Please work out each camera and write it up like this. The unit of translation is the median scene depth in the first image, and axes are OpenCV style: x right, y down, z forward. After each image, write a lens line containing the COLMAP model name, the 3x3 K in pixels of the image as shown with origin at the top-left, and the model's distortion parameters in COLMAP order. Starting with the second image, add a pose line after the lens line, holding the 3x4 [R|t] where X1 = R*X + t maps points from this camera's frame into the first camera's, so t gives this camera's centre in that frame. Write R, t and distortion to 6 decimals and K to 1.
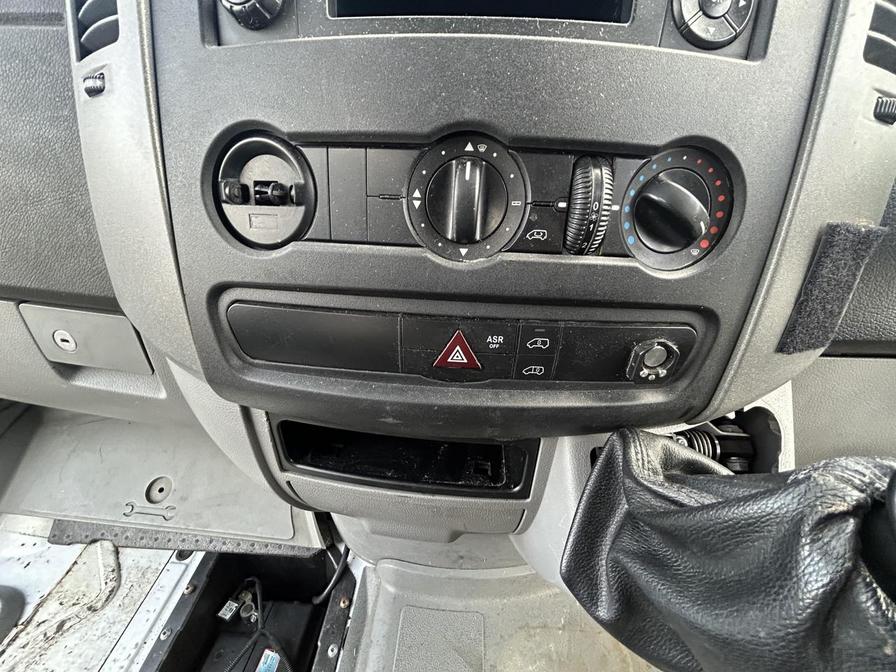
lens RADIAL K [[362.8, 0, 447.5], [0, 362.8, 337.3], [0, 0, 1]] dist [-0.001362, -0.000524]
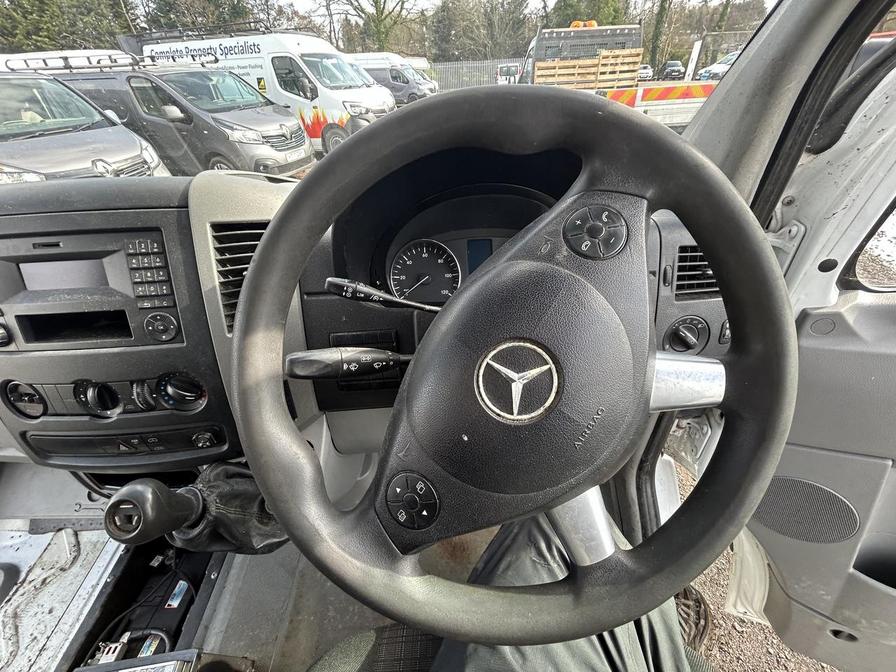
lens RADIAL K [[359.0, 0, 441.0], [0, 359.0, 338.2], [0, 0, 1]] dist [0.000931, -0.000890]
pose [[0.993825, -0.110705, 0.007564, 0.738950], [0.109112, 0.987371, 0.114859, -0.241665], [-0.020184, -0.113325, 0.993353, -0.464595]]
